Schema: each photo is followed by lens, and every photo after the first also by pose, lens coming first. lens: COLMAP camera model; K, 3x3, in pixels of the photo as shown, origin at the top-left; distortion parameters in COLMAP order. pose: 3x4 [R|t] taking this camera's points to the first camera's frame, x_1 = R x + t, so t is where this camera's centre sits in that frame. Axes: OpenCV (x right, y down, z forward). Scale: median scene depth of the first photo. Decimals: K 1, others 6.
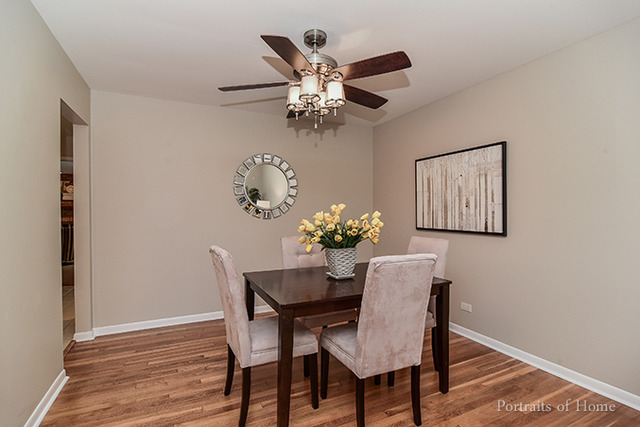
lens RADIAL K [[314.0, 0, 317.8], [0, 314.0, 213.5], [0, 0, 1]] dist [0.001619, -0.001435]
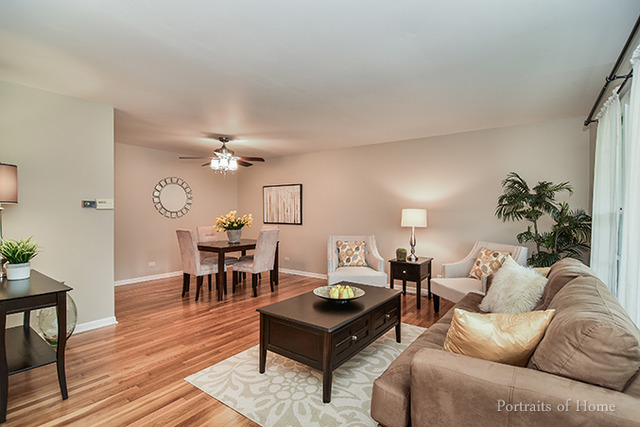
lens RADIAL K [[314.0, 0, 320.0], [0, 314.0, 214.5], [0, 0, 1]] dist [0.001619, -0.001435]
pose [[0.874890, 0.002480, 0.484315, -0.375677], [-0.002093, 0.999997, -0.001340, -0.000539], [-0.484317, 0.000158, 0.874893, -1.013144]]
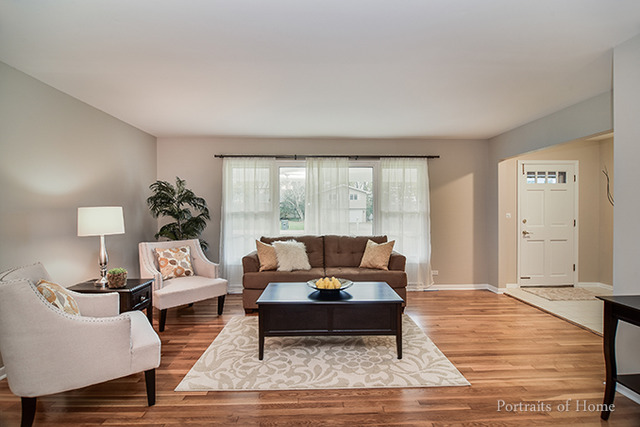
lens RADIAL K [[314.0, 0, 318.3], [0, 314.0, 212.4], [0, 0, 1]] dist [0.001619, -0.001435]
pose [[-0.923220, 0.002129, 0.384266, -0.242270], [0.007466, 0.999895, 0.012396, -0.018743], [-0.384199, 0.014313, -0.923139, 0.680995]]
